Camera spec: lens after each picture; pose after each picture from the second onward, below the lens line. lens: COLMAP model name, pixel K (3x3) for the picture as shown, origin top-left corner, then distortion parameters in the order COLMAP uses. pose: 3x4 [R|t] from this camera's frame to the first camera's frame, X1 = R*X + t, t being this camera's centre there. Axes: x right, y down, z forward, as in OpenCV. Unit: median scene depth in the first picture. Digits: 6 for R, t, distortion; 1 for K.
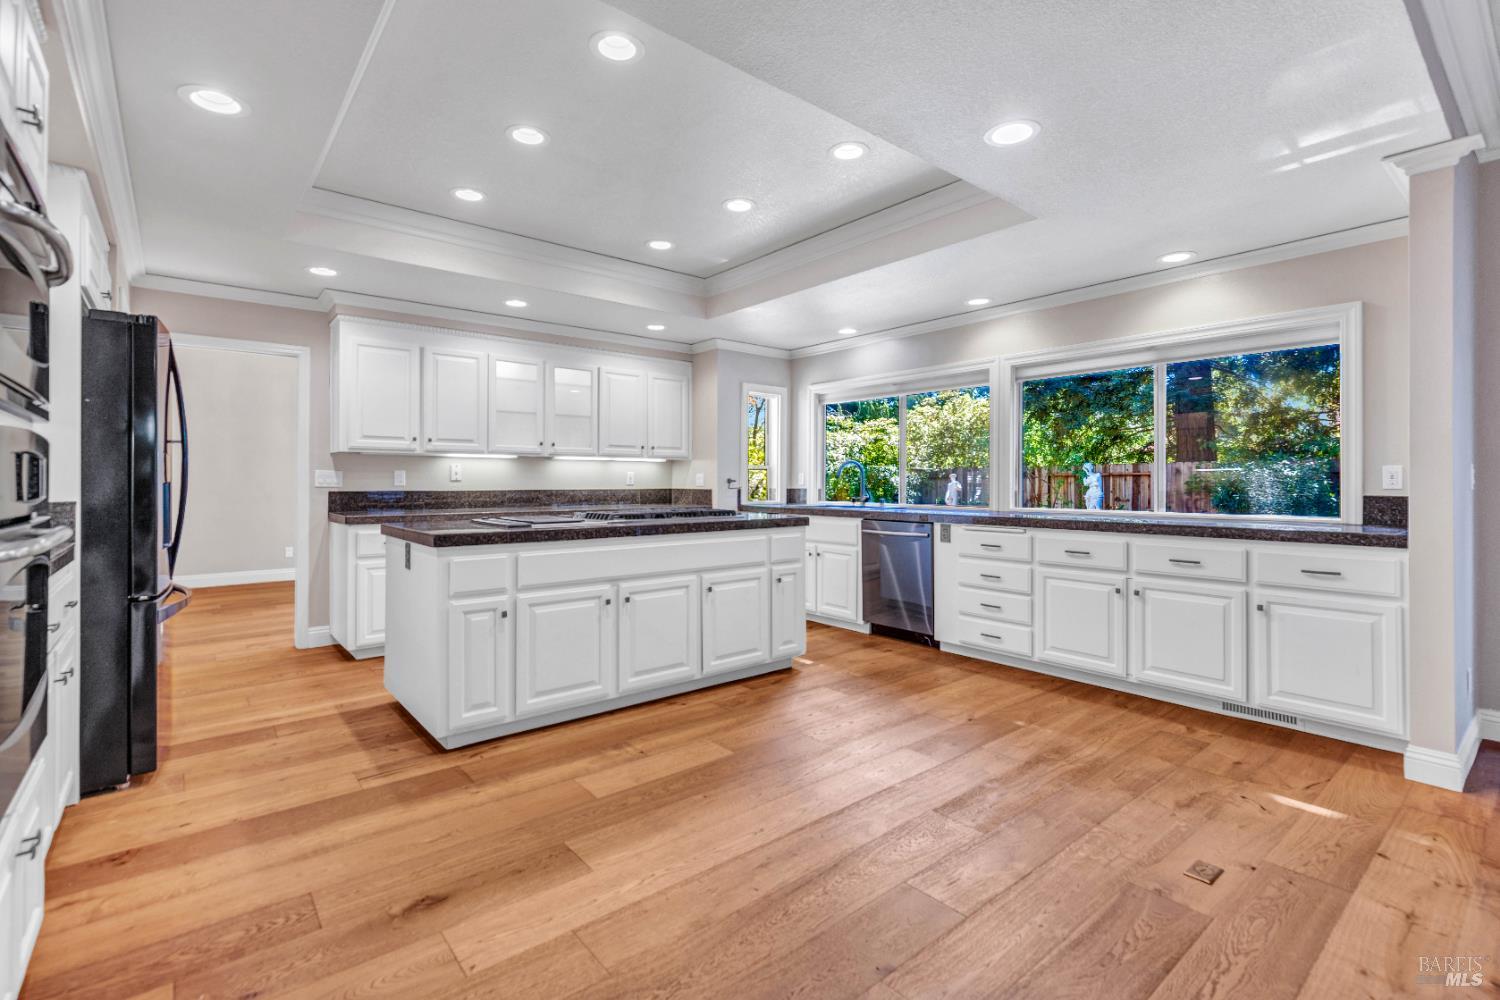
lens RADIAL K [[683.6, 0, 752.9], [0, 683.6, 474.0], [0, 0, 1]] dist [0.012238, -0.004177]
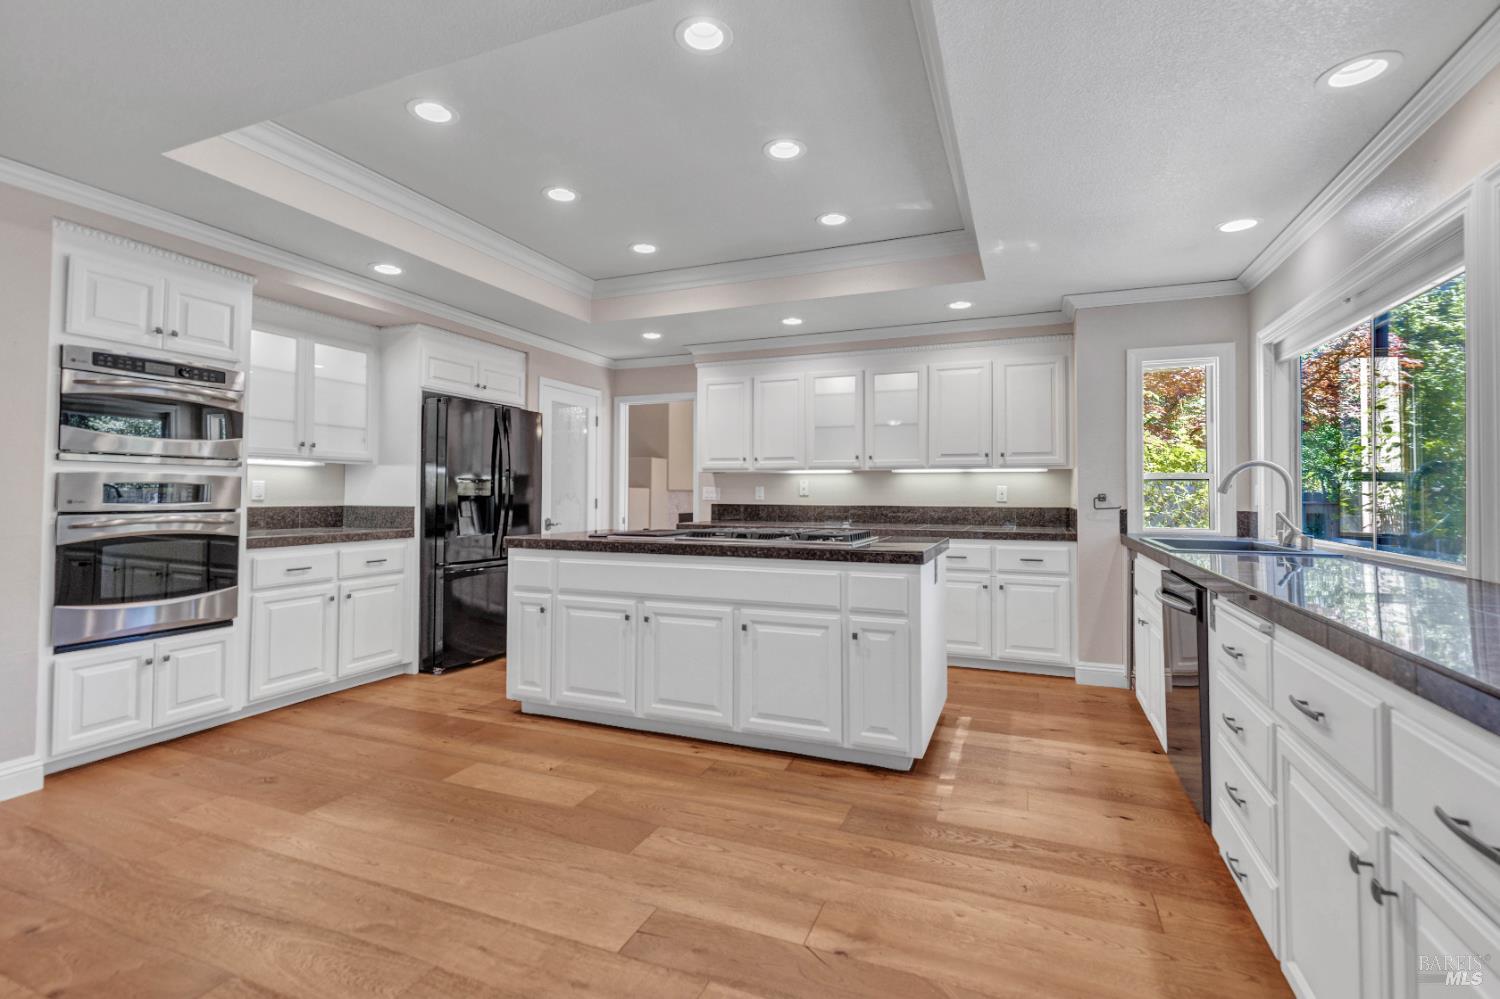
lens RADIAL K [[683.6, 0, 752.0], [0, 683.6, 475.0], [0, 0, 1]] dist [0.012238, -0.004177]
pose [[0.468733, -0.023644, -0.883023, 0.550413], [0.005494, 0.999700, -0.023851, 0.002986], [0.883323, 0.006329, 0.468723, 0.501209]]
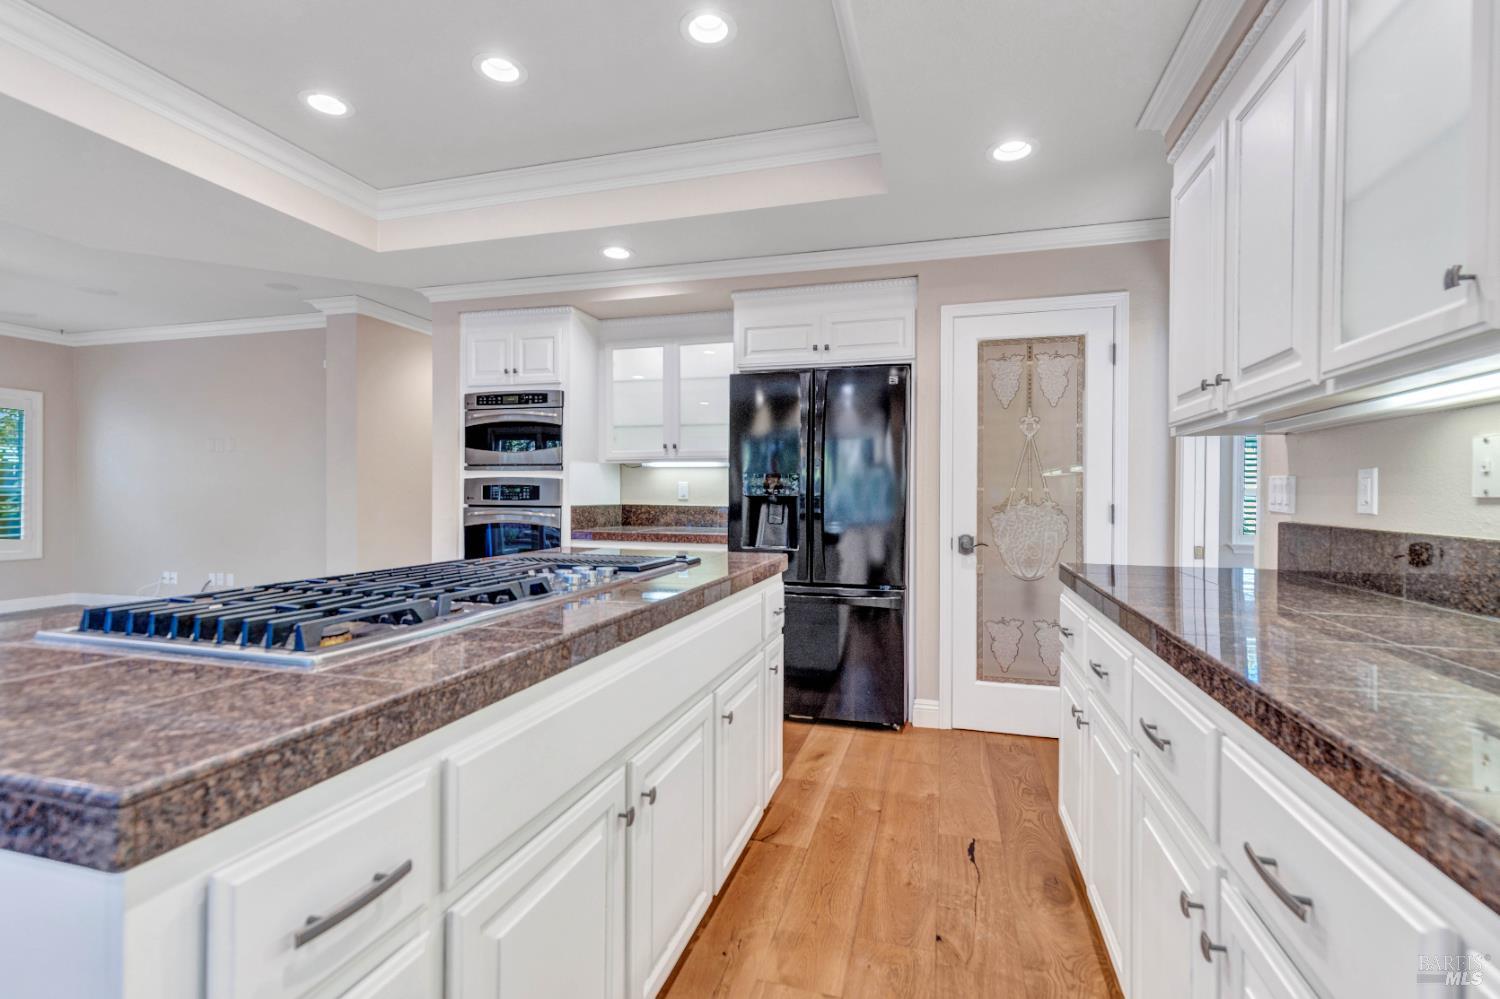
lens RADIAL K [[683.6, 0, 741.4], [0, 683.6, 507.1], [0, 0, 1]] dist [0.012238, -0.004177]
pose [[-0.835132, 0.006582, -0.550010, -0.076804], [0.000470, 0.999937, 0.011252, 0.010653], [0.550049, 0.009139, -0.835082, 1.230284]]
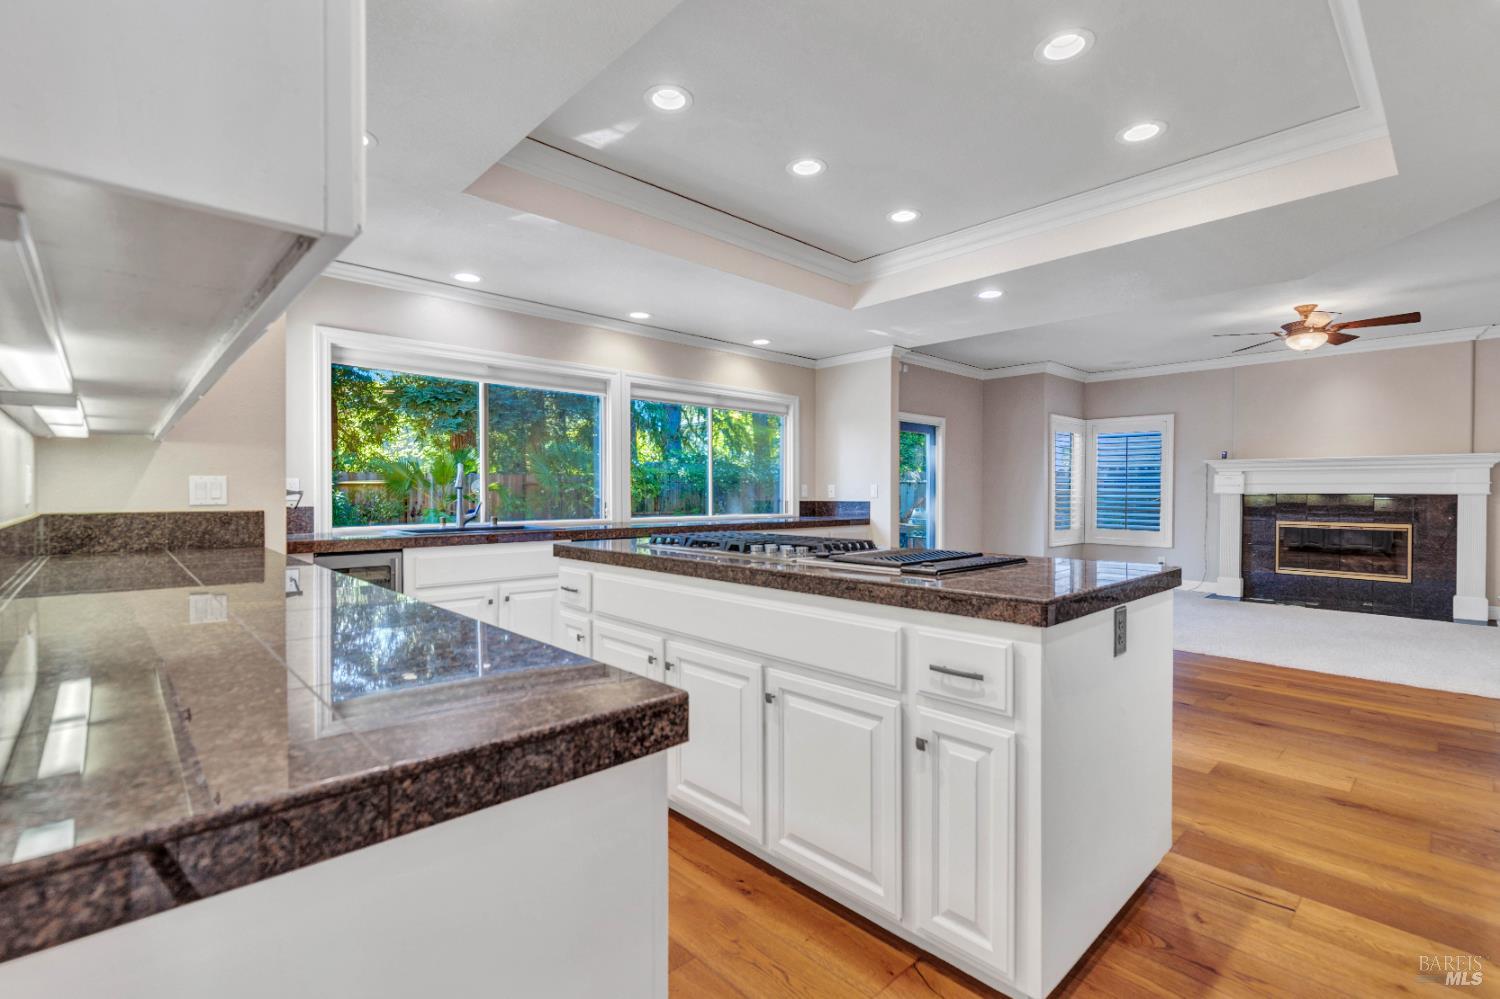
lens RADIAL K [[683.6, 0, 770.3], [0, 683.6, 535.7], [0, 0, 1]] dist [0.012238, -0.004177]
pose [[-0.083341, -0.066747, 0.994283, -0.699243], [-0.013291, 0.997740, 0.065865, 0.002987], [-0.996432, -0.007726, -0.084040, 0.902252]]
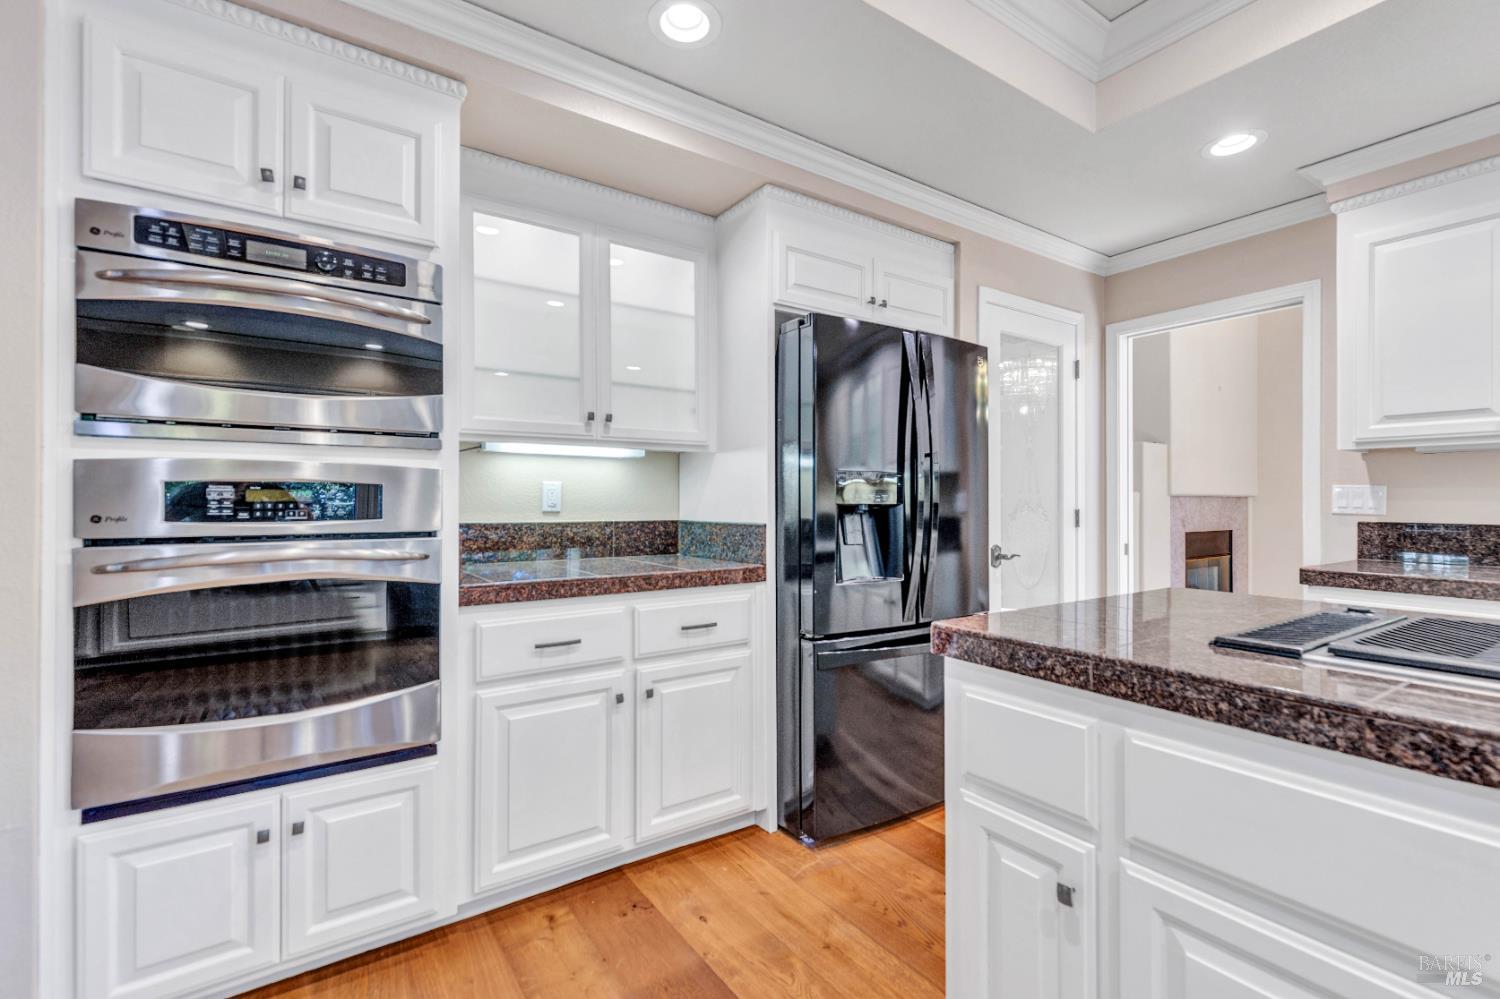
lens RADIAL K [[683.6, 0, 744.7], [0, 683.6, 501.0], [0, 0, 1]] dist [0.012238, -0.004177]
pose [[-0.085642, 0.000224, -0.996326, 0.000152], [0.009825, 0.999952, -0.000619, 0.003725], [0.996278, -0.009842, -0.085640, 0.562779]]
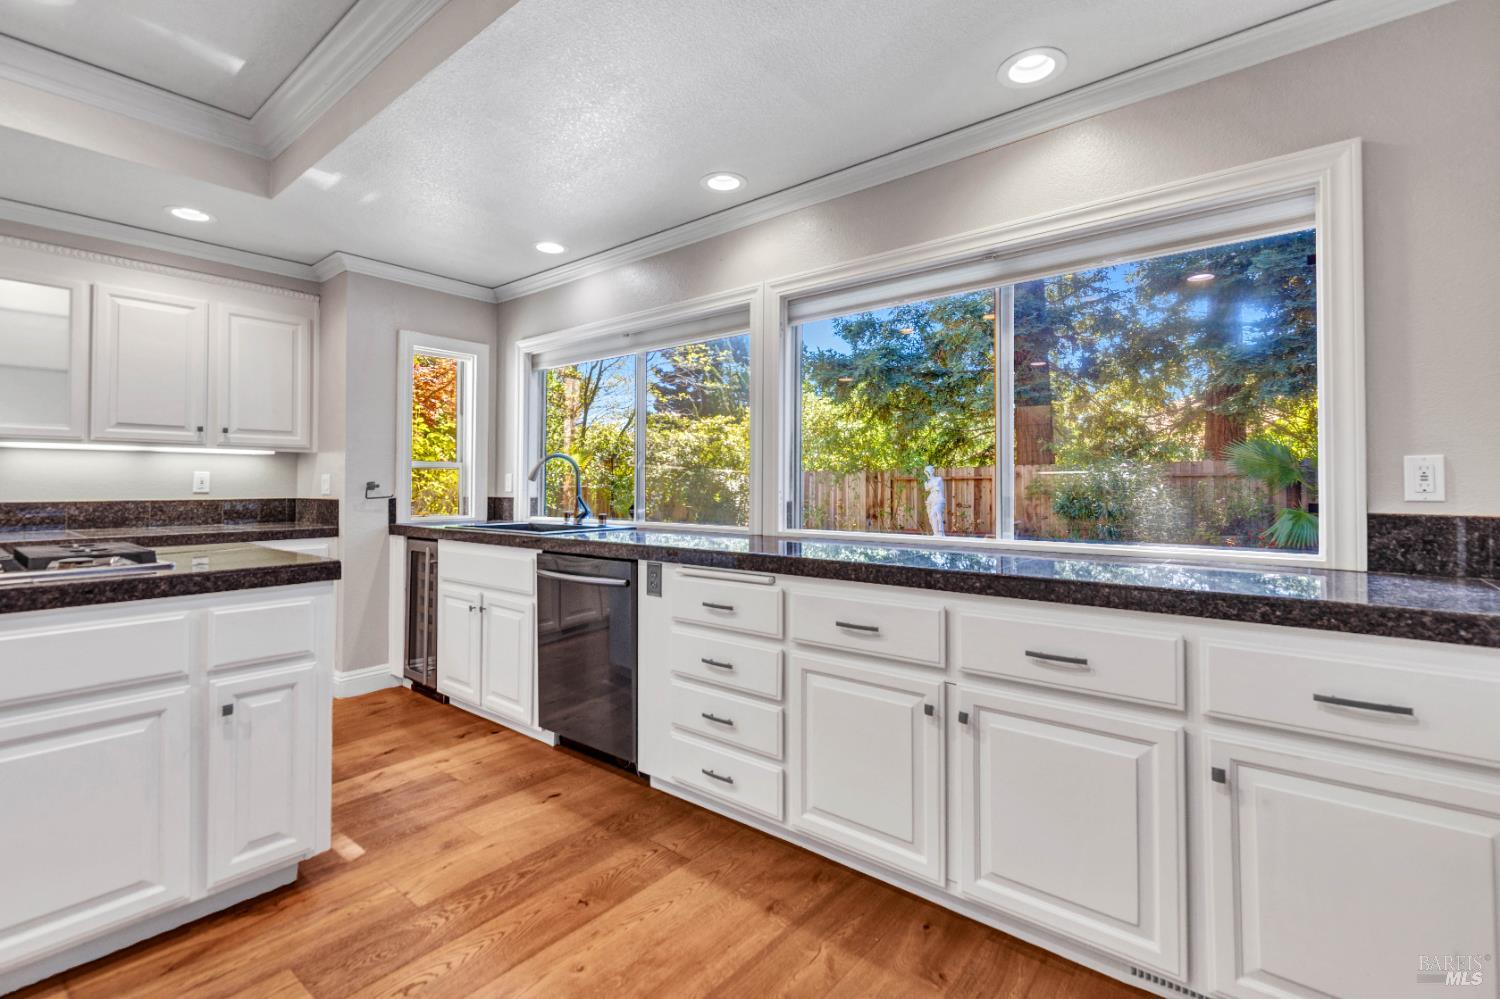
lens RADIAL K [[683.6, 0, 751.4], [0, 683.6, 473.3], [0, 0, 1]] dist [0.012238, -0.004177]
pose [[0.982517, 0.002252, 0.186160, 0.255371], [-0.000832, 0.999970, -0.007704, 0.004305], [-0.186172, 0.007414, 0.982489, 0.437896]]
